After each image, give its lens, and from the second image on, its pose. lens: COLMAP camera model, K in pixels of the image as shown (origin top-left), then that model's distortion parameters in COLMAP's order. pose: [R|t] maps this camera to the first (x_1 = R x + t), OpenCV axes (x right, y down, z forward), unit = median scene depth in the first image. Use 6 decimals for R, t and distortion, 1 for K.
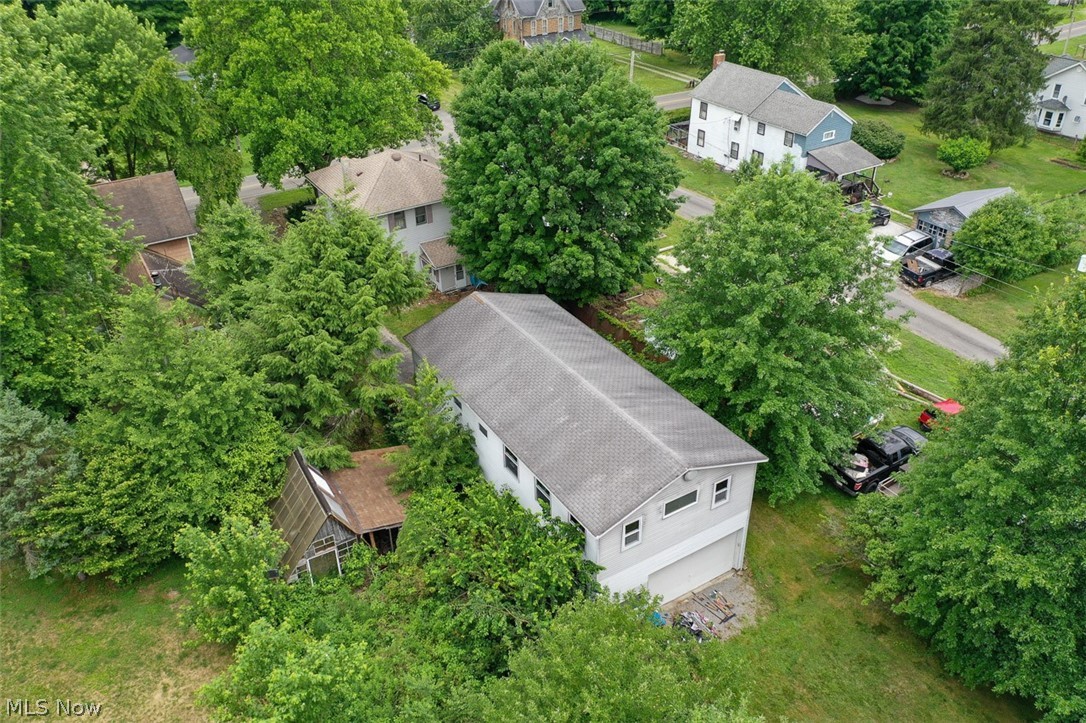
lens RADIAL K [[843.8, 0, 543.0], [0, 843.8, 361.5], [0, 0, 1]] dist [0.000998, 0.001100]
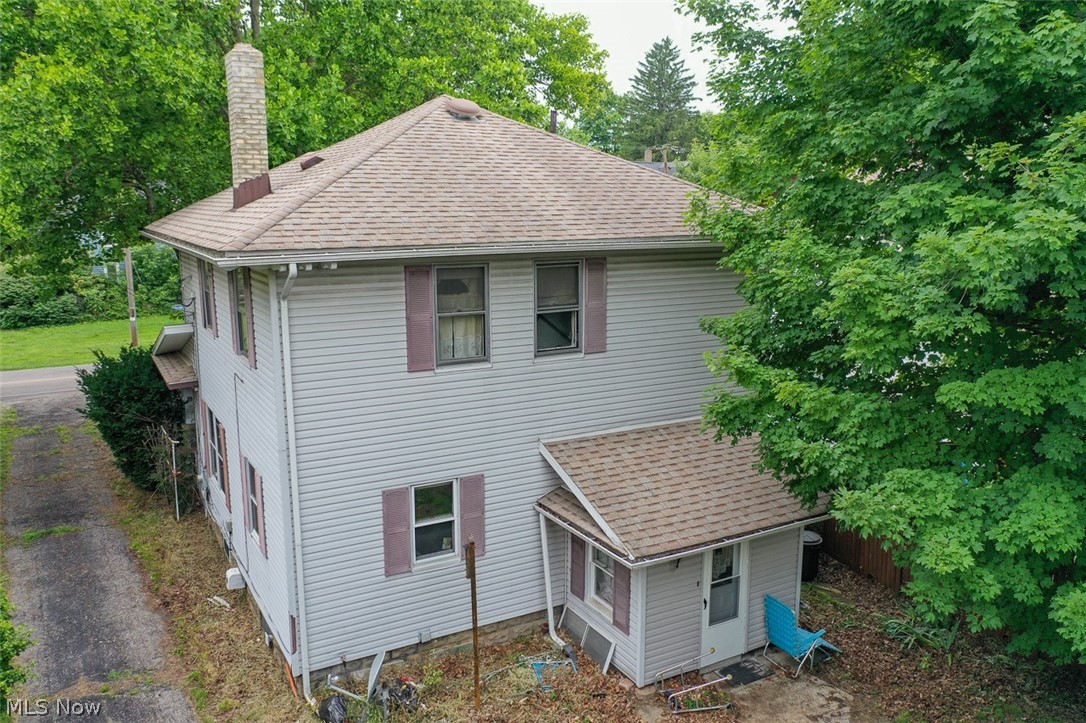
lens RADIAL K [[843.8, 0, 543.0], [0, 843.8, 361.5], [0, 0, 1]] dist [0.000998, 0.001100]
pose [[0.999178, 0.005204, -0.040201, -0.163171], [-0.019033, 0.935845, -0.351899, -0.100205], [0.035791, 0.352375, 0.935174, 0.940383]]
